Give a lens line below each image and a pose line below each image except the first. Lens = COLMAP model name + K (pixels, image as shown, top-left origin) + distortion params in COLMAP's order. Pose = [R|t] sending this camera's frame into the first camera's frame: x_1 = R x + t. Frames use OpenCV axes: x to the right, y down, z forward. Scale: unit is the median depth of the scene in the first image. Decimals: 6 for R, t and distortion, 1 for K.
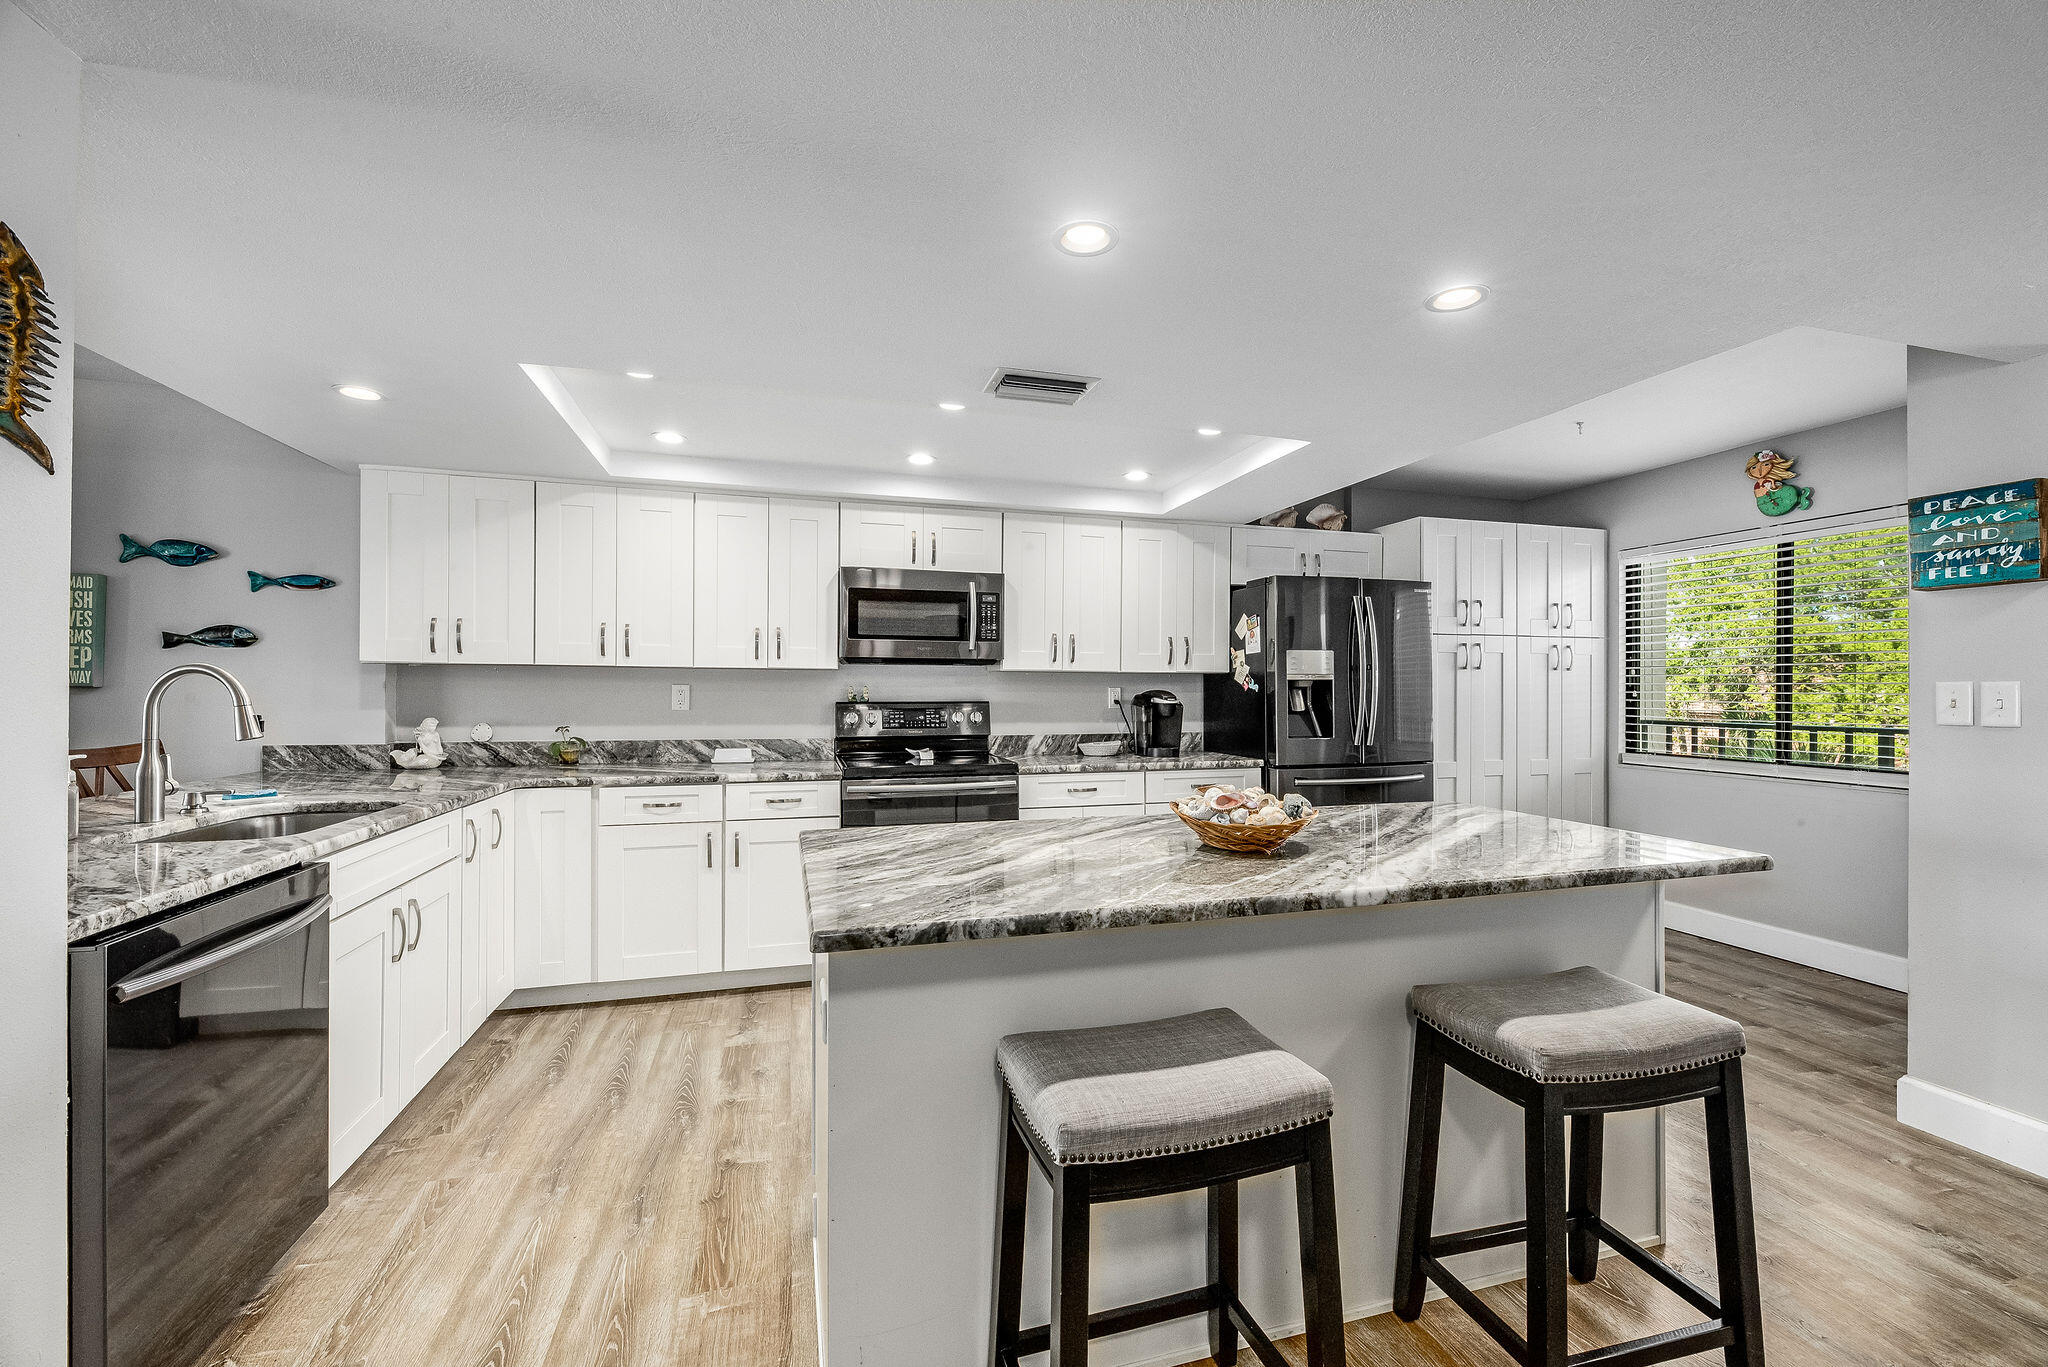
lens RADIAL K [[832.6, 0, 1013.5], [0, 832.6, 686.9], [0, 0, 1]] dist [0.006874, -0.004275]
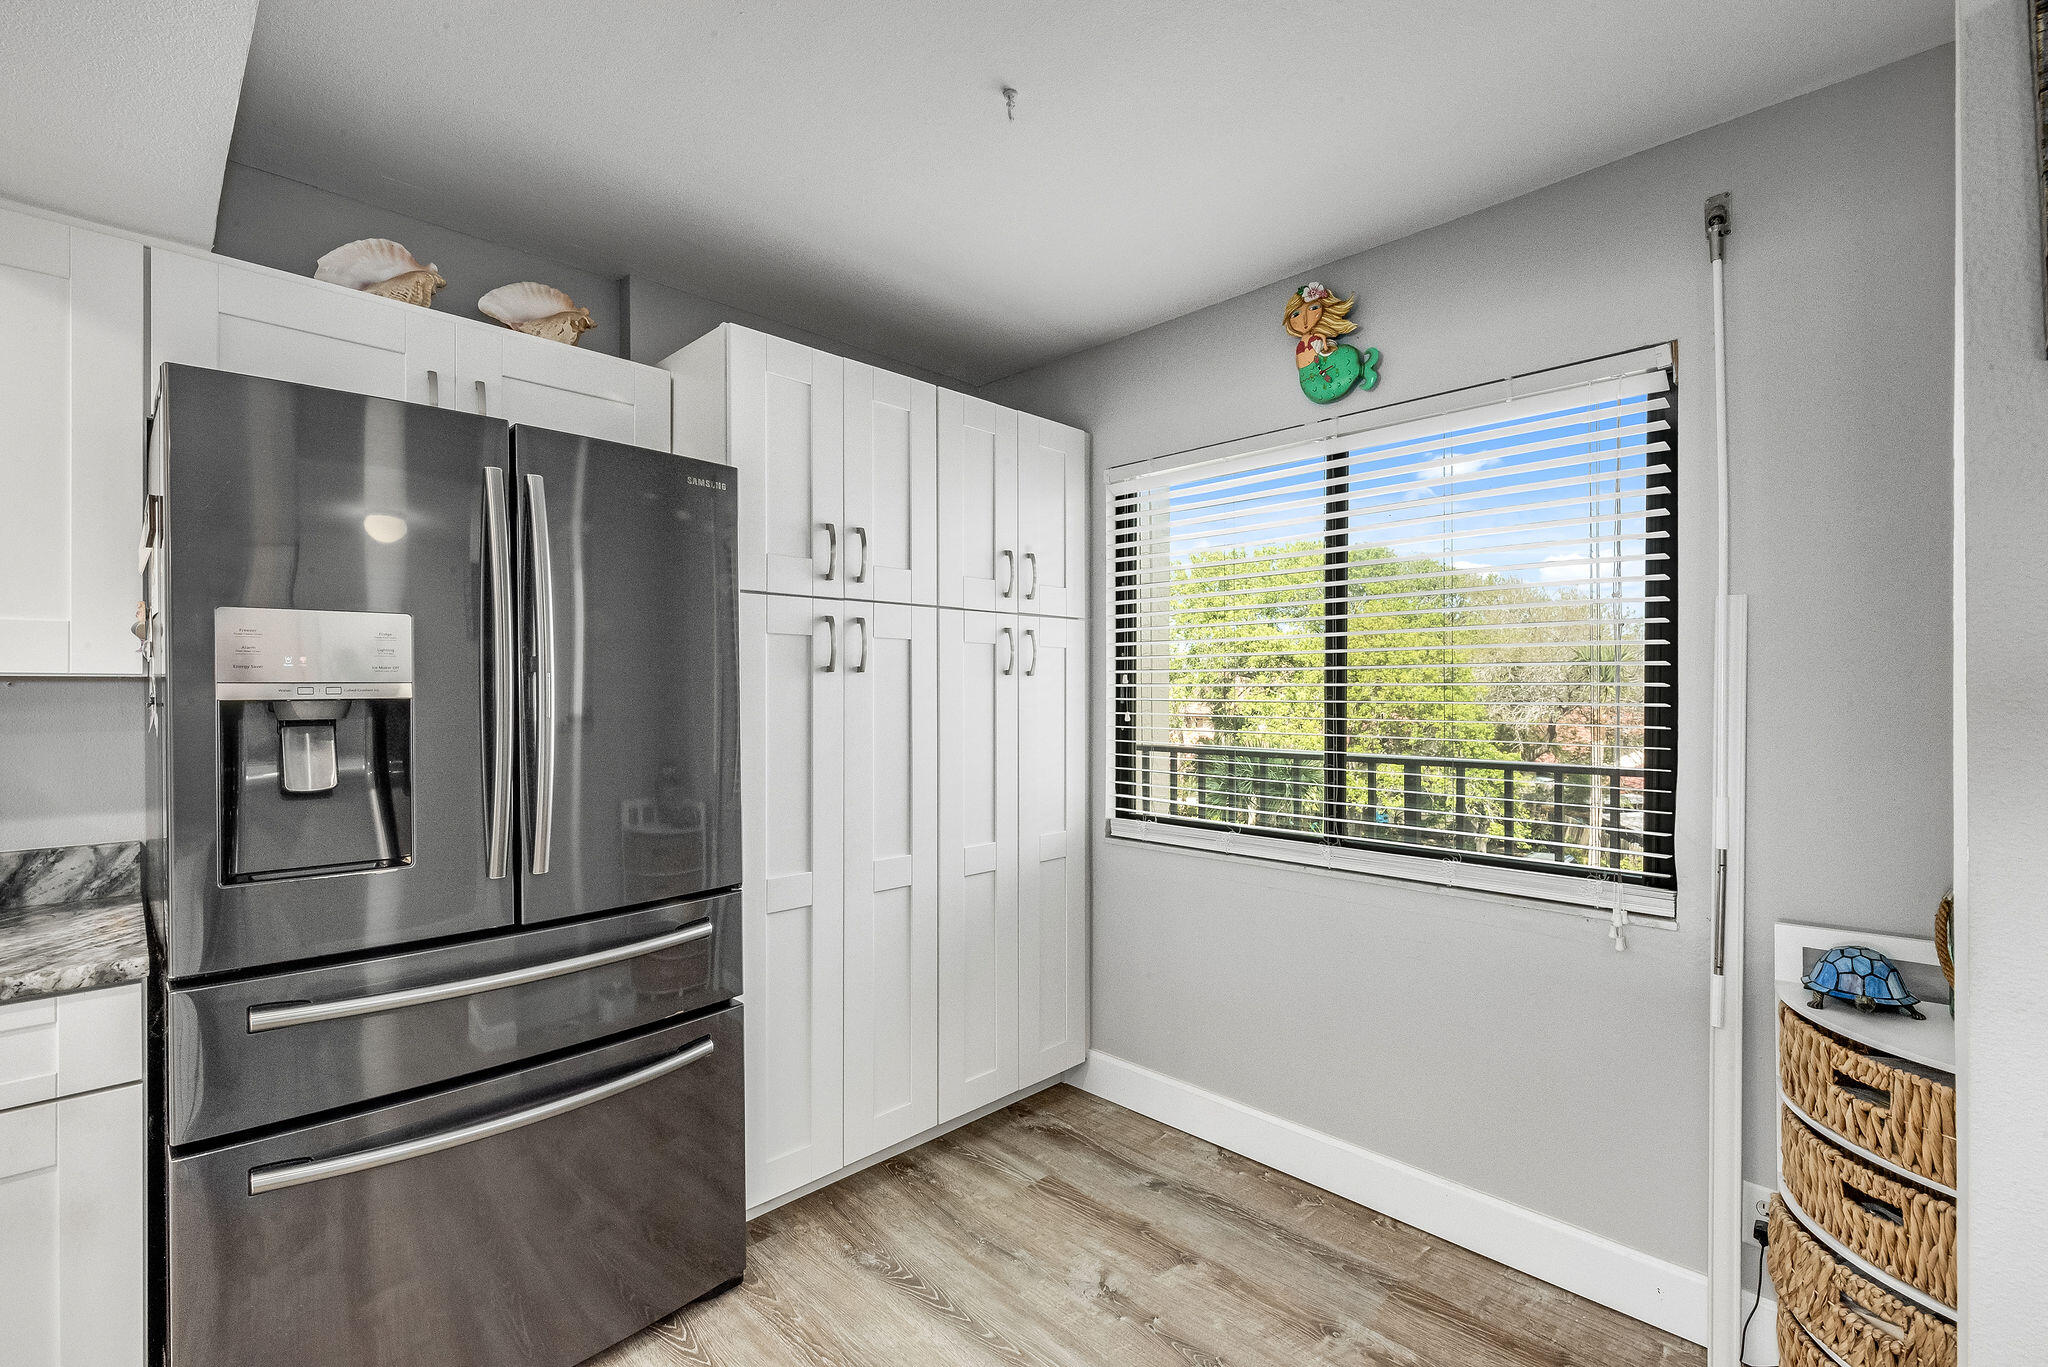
lens RADIAL K [[910.7, 0, 1018.9], [0, 910.7, 691.3], [0, 0, 1]] dist [0.004151, 0.000206]
pose [[0.877242, -0.002463, 0.480042, 0.431939], [0.001828, 0.999997, 0.001790, -0.012039], [-0.480045, -0.000692, 0.877244, 0.555599]]
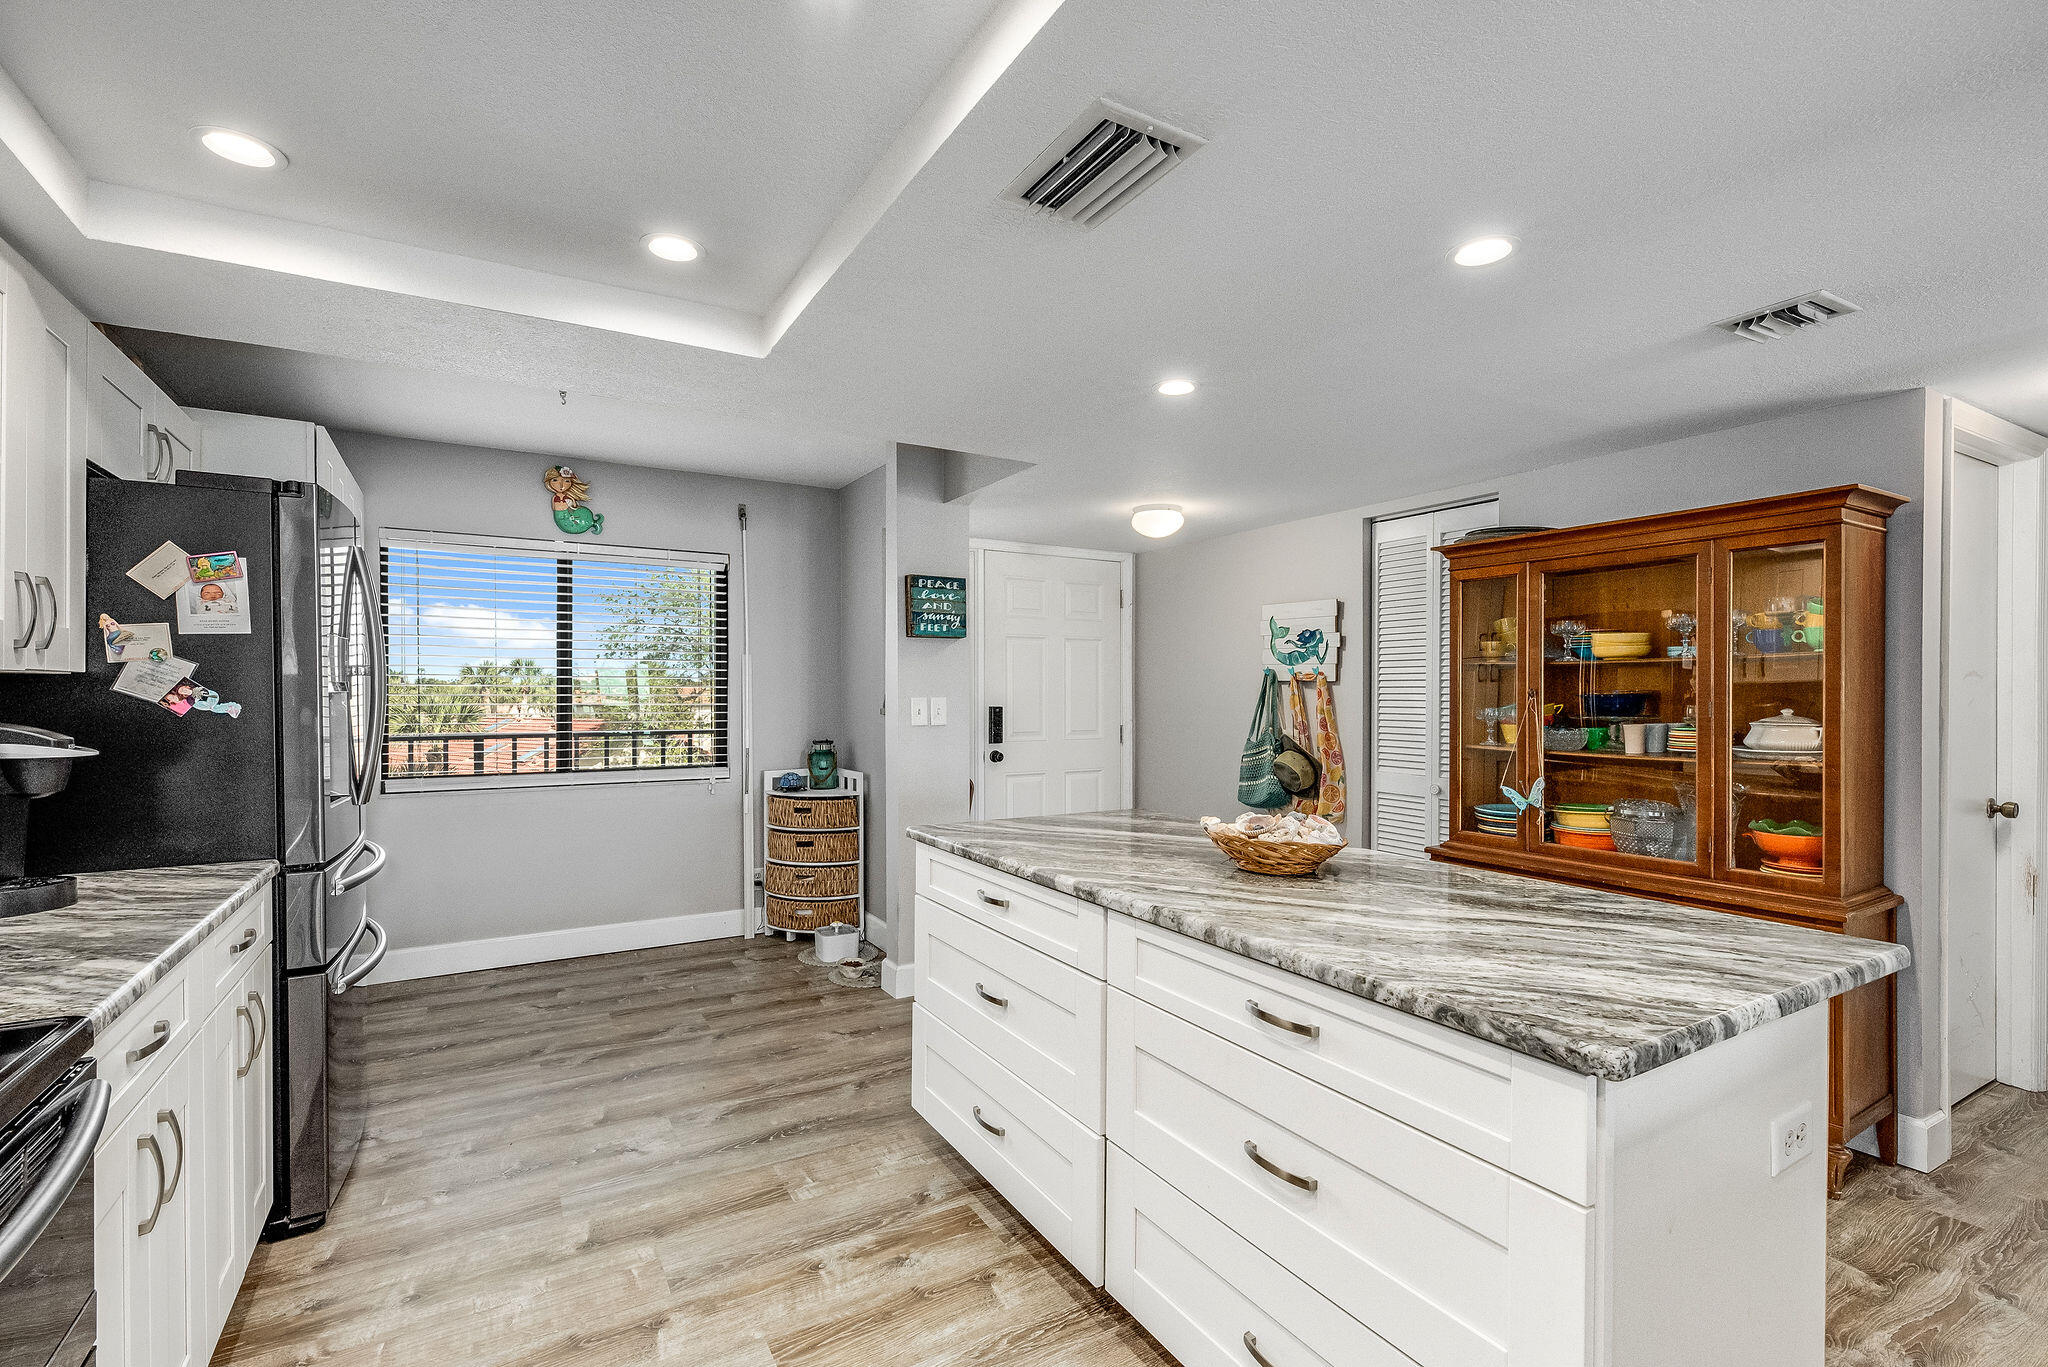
lens RADIAL K [[910.7, 0, 1020.4], [0, 910.7, 701.3], [0, 0, 1]] dist [0.004151, 0.000206]
pose [[-0.249601, -0.012113, 0.968273, -0.324764], [-0.004694, 0.999925, 0.011299, -0.011577], [-0.968338, -0.001724, -0.249639, 0.734331]]
